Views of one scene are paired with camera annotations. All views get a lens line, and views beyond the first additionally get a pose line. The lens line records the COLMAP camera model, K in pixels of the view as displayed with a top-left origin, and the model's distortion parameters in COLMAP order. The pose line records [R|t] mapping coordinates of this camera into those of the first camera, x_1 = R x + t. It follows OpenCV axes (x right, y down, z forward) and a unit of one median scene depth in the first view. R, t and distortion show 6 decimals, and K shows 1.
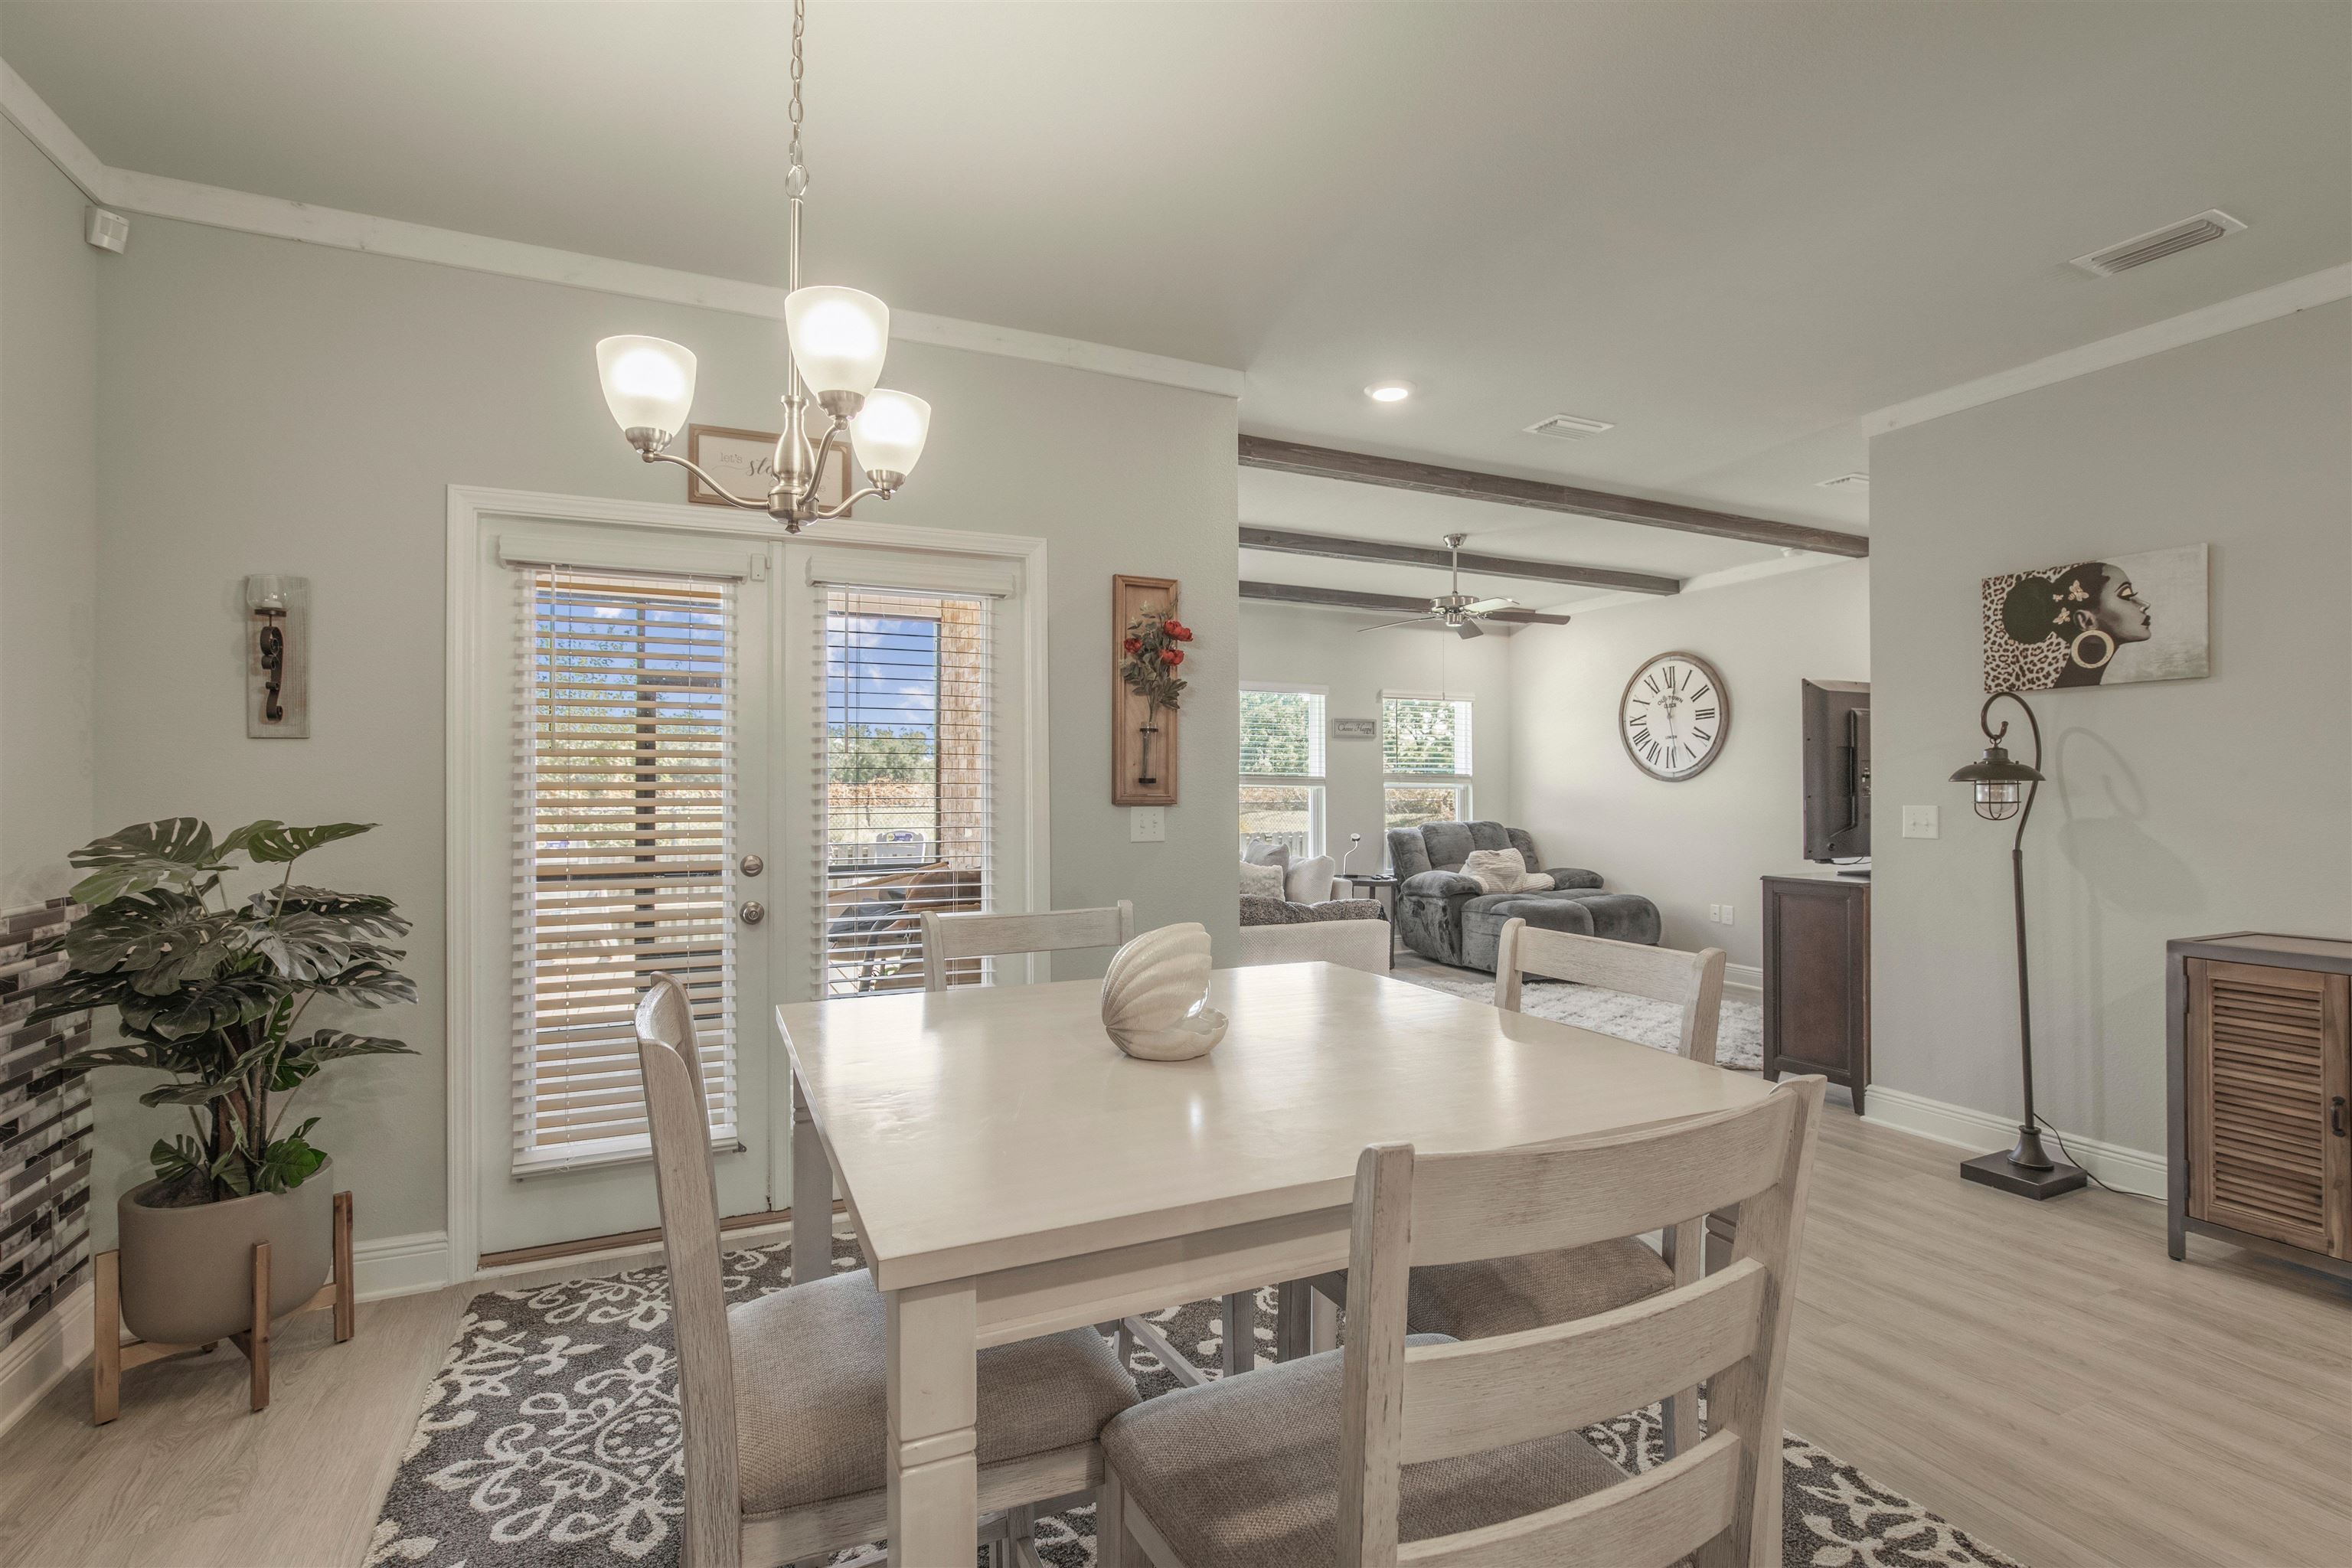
lens RADIAL K [[1080.3, 0, 1172.4], [0, 1080.3, 789.8], [0, 0, 1]] dist [-0.003045, 0.000669]
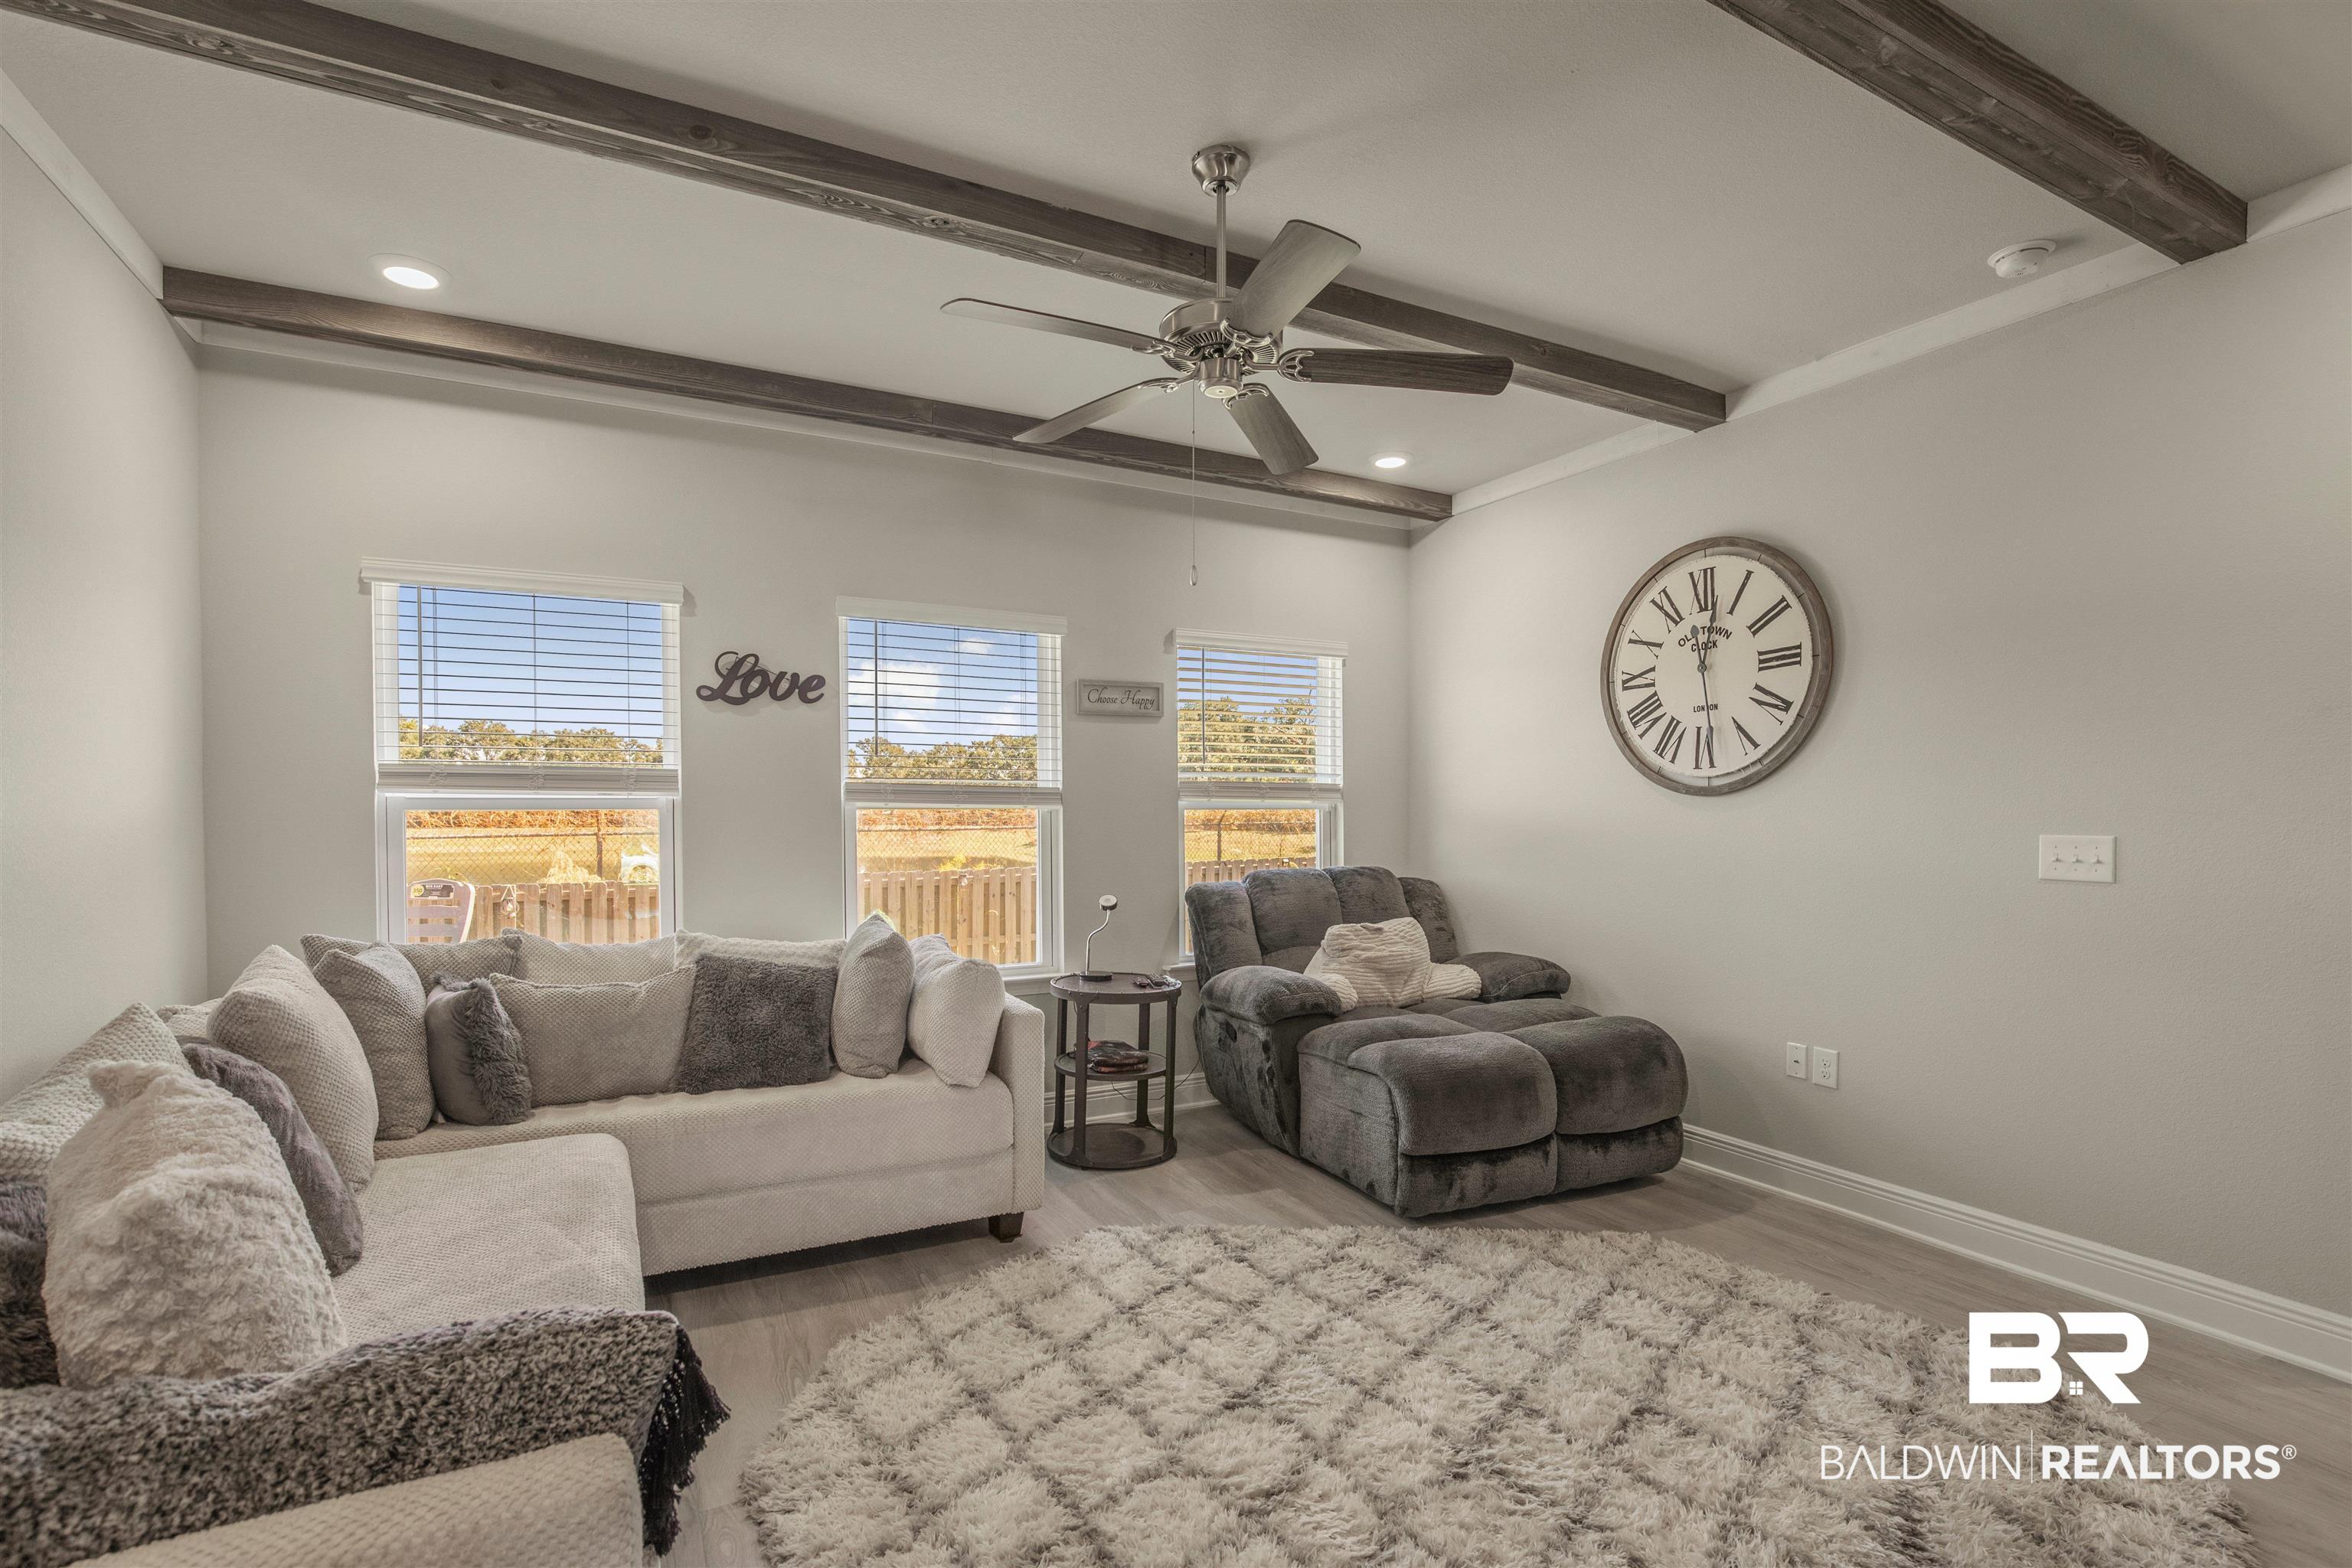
lens RADIAL K [[1080.3, 0, 1172.3], [0, 1080.3, 839.2], [0, 0, 1]] dist [-0.003045, 0.000669]
pose [[0.998728, -0.004853, 0.050195, 0.187908], [0.003449, 0.999601, 0.028017, -0.001953], [-0.050311, -0.027809, 0.998346, 0.511470]]
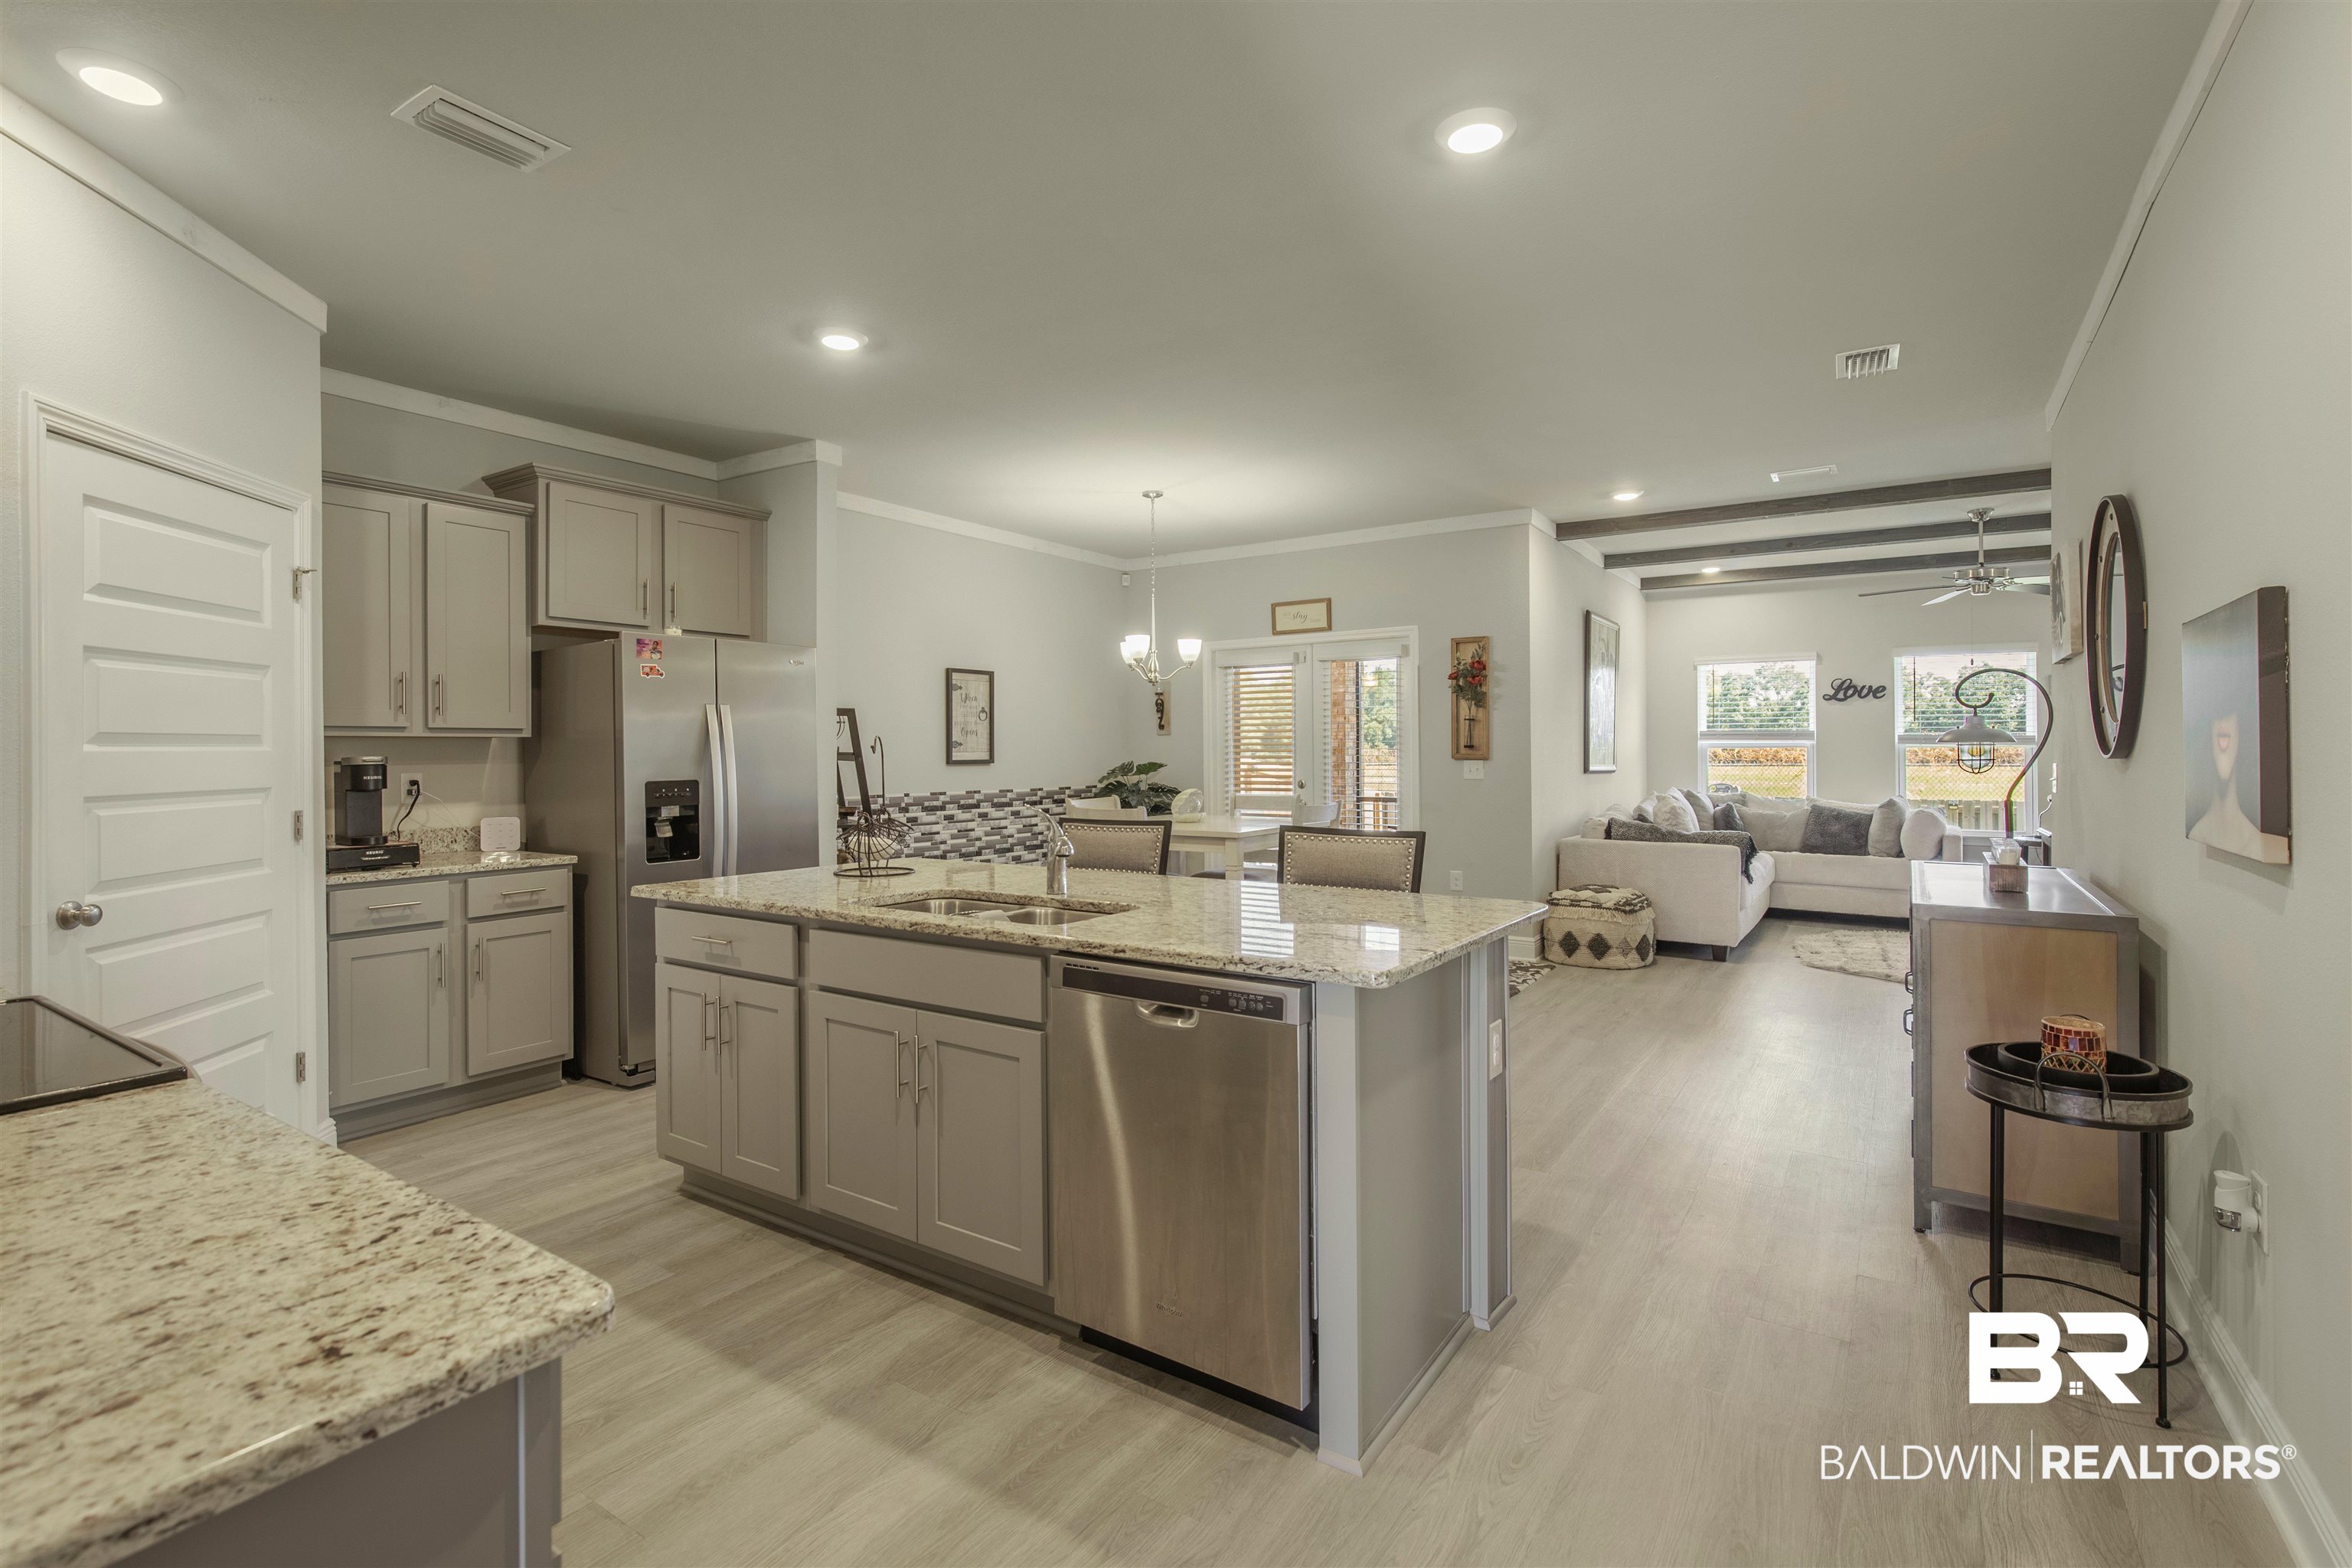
lens RADIAL K [[1080.3, 0, 1176.6], [0, 1080.3, 742.2], [0, 0, 1]] dist [-0.003045, 0.000669]
pose [[0.519760, -0.009658, -0.854258, 0.633315], [0.003972, 0.999953, -0.008888, -0.000618], [0.854303, 0.001226, 0.519774, -0.191033]]
